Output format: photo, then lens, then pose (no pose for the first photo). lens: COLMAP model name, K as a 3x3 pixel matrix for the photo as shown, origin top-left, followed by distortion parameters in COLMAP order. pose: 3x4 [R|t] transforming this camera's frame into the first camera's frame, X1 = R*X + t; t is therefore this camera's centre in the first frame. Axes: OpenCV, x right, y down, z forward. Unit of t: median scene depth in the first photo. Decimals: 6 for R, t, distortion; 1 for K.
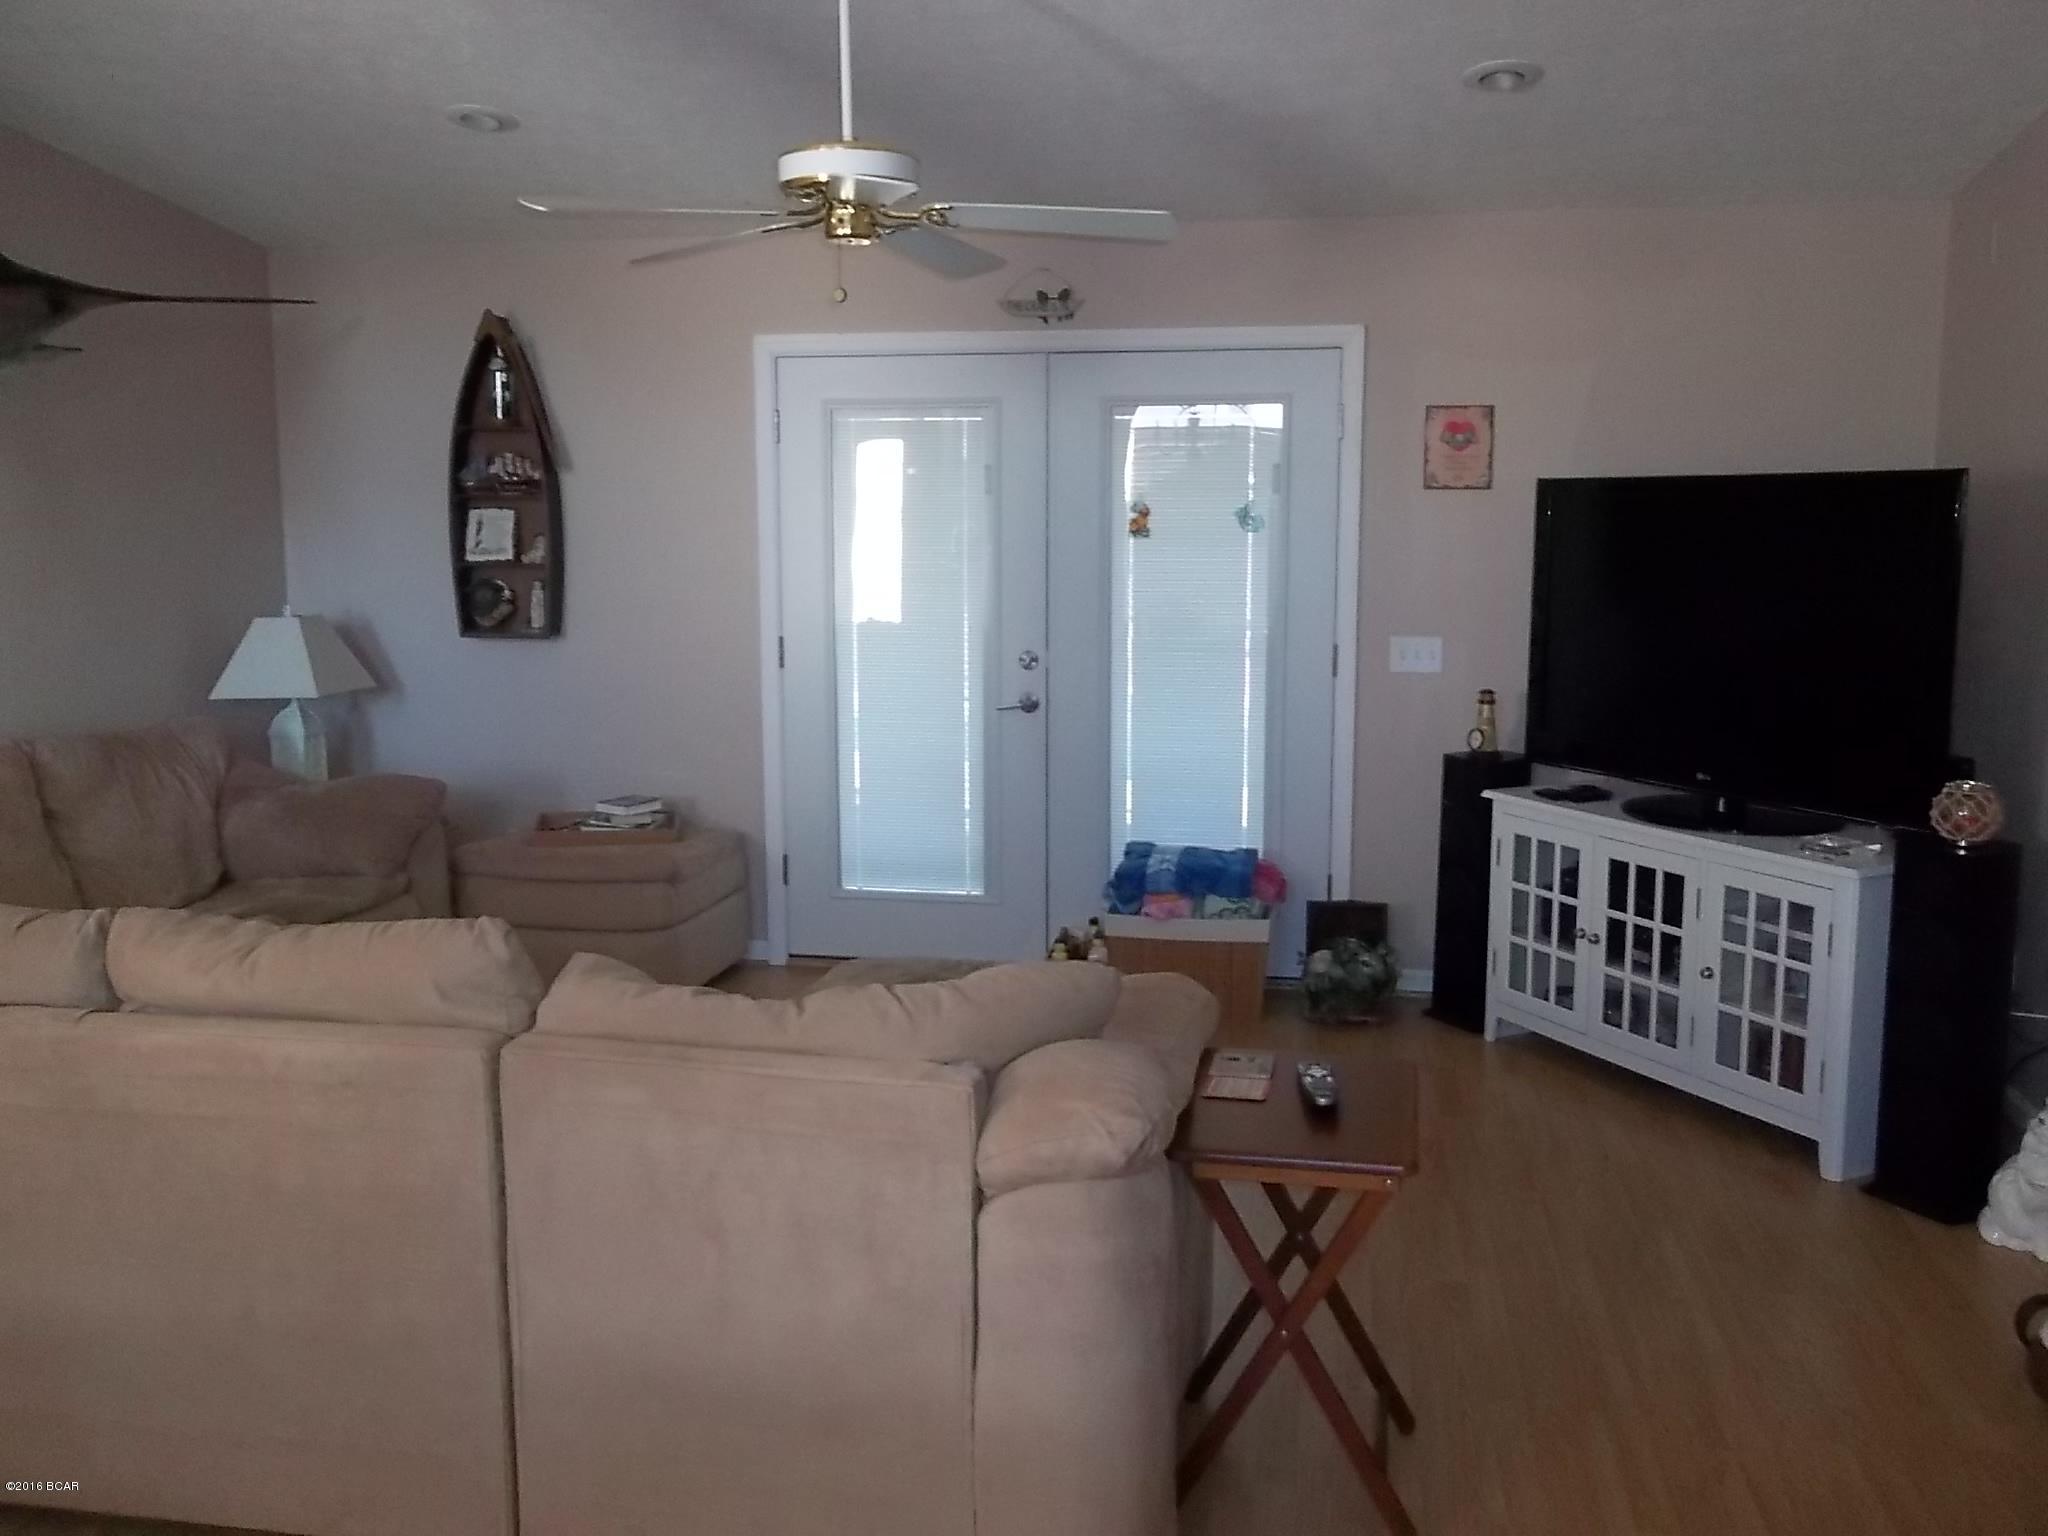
lens RADIAL K [[1629.9, 0, 1024.0], [0, 1629.9, 768.0], [0, 0, 1]] dist [-0.002100, 0.000872]
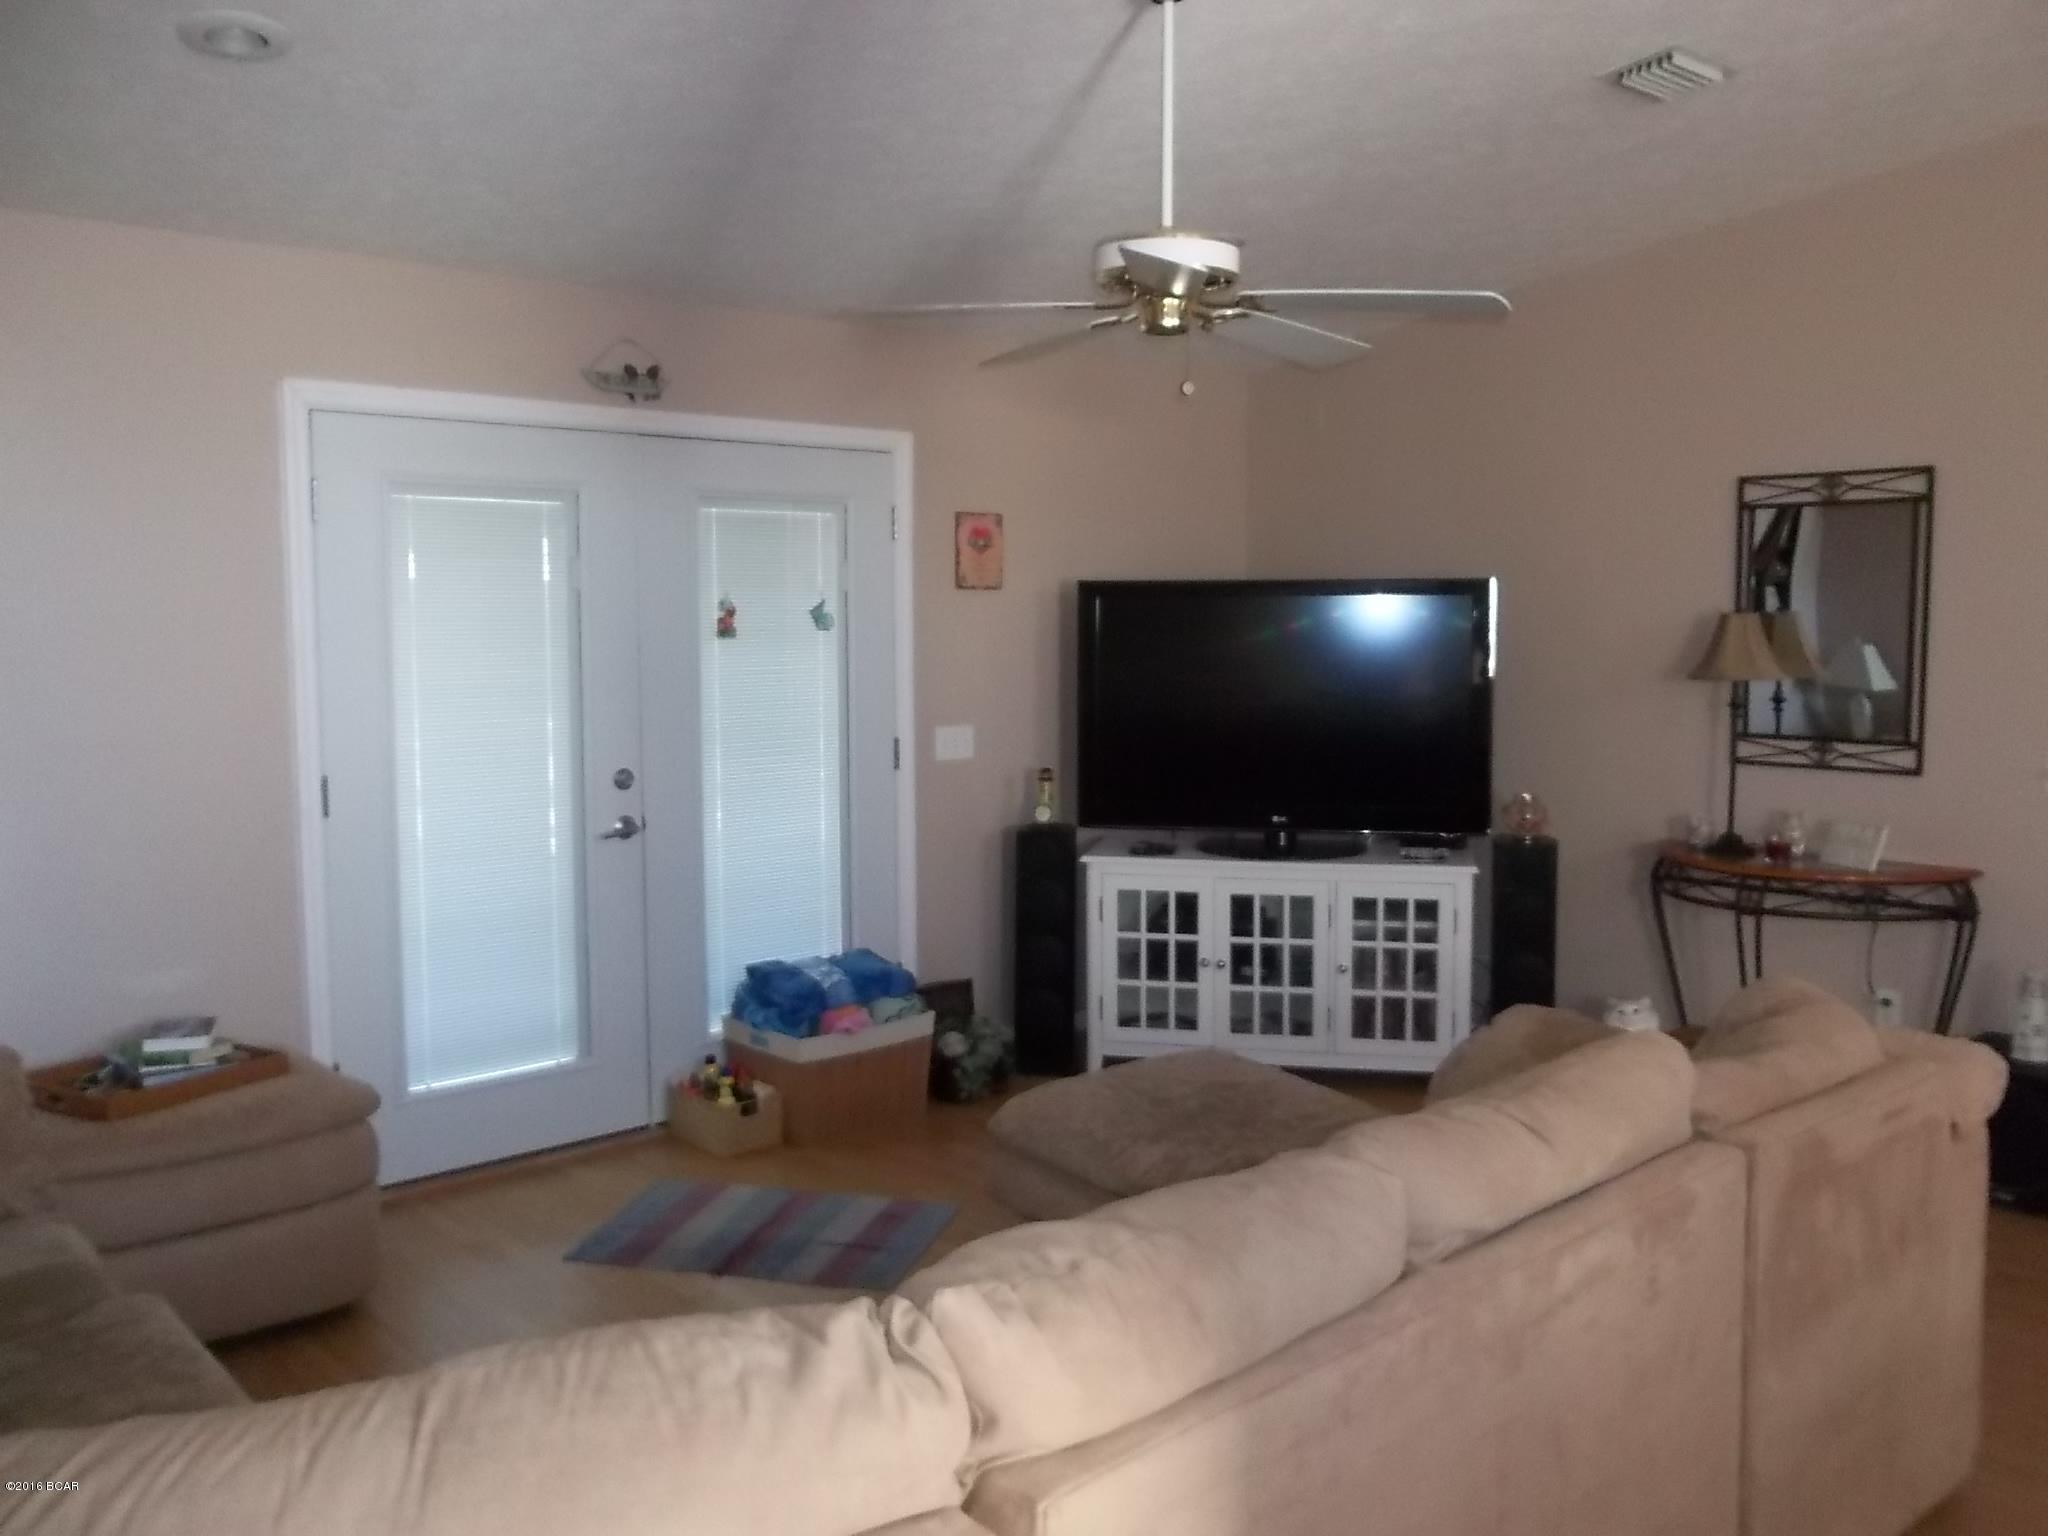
lens RADIAL K [[1612.1, 0, 1024.0], [0, 1612.1, 768.0], [0, 0, 1]] dist [0.002262, 0.003836]
pose [[0.642146, -0.077052, 0.762700, -0.540371], [0.123229, 0.992372, -0.003497, -0.044155], [-0.756613, 0.096233, 0.646743, 0.287106]]
